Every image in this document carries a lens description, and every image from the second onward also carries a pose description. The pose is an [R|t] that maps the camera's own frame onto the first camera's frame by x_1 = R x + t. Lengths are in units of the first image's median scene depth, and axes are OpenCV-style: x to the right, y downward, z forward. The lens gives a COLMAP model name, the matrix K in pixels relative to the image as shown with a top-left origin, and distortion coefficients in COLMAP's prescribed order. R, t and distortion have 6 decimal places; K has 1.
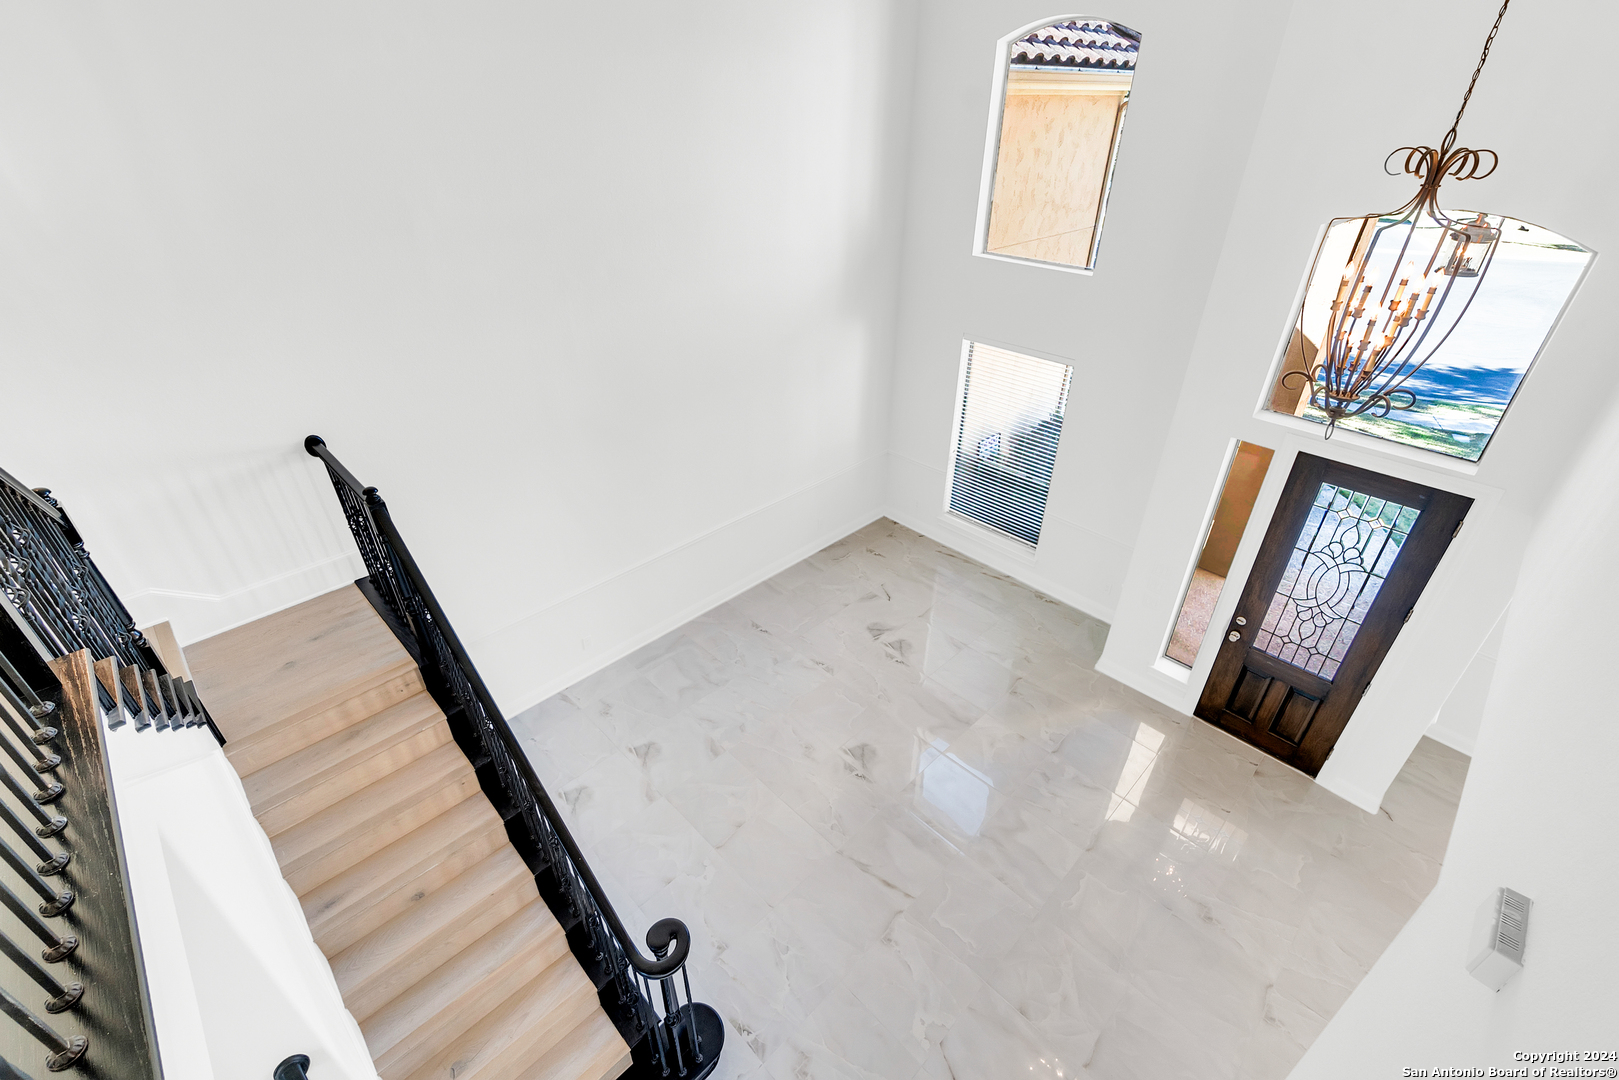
lens RADIAL K [[708.6, 0, 814.5], [0, 708.6, 535.1], [0, 0, 1]] dist [-0.008140, 0.005712]
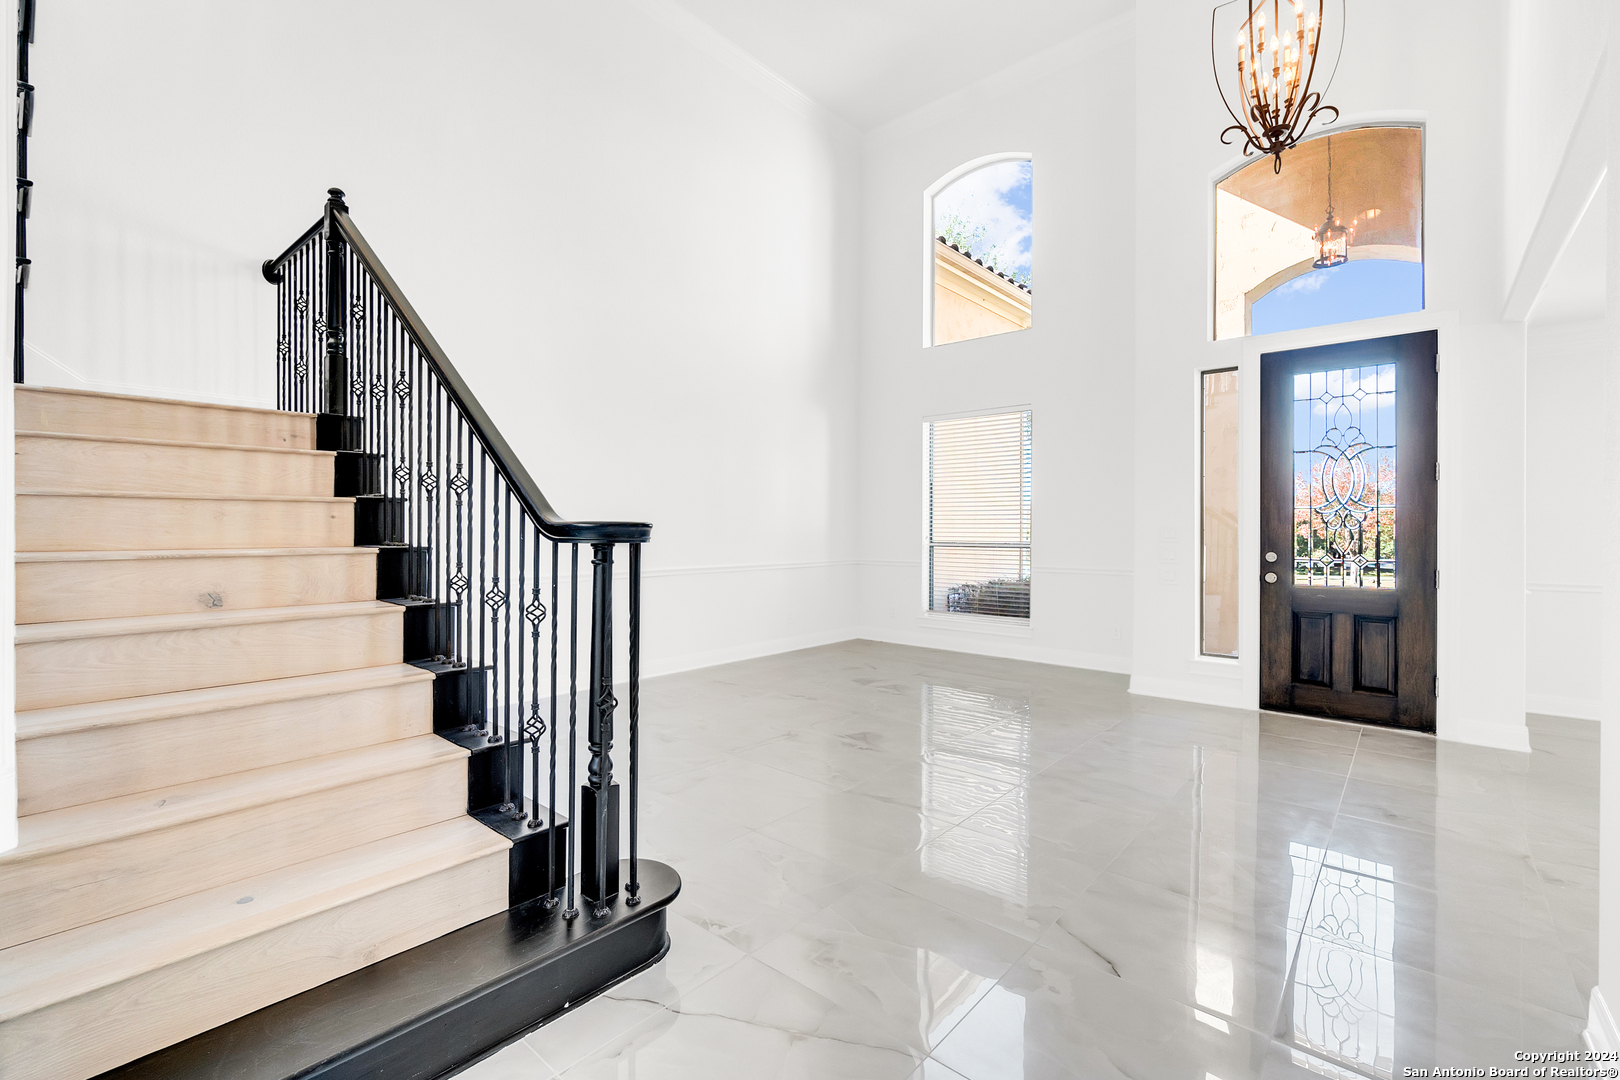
lens RADIAL K [[705.8, 0, 815.7], [0, 705.8, 531.1], [0, 0, 1]] dist [-0.003364, 0.000306]
pose [[0.996687, 0.002292, 0.081300, -0.046460], [0.041231, 0.847402, -0.529348, 0.530143], [-0.070107, 0.530946, 0.844500, 0.257765]]
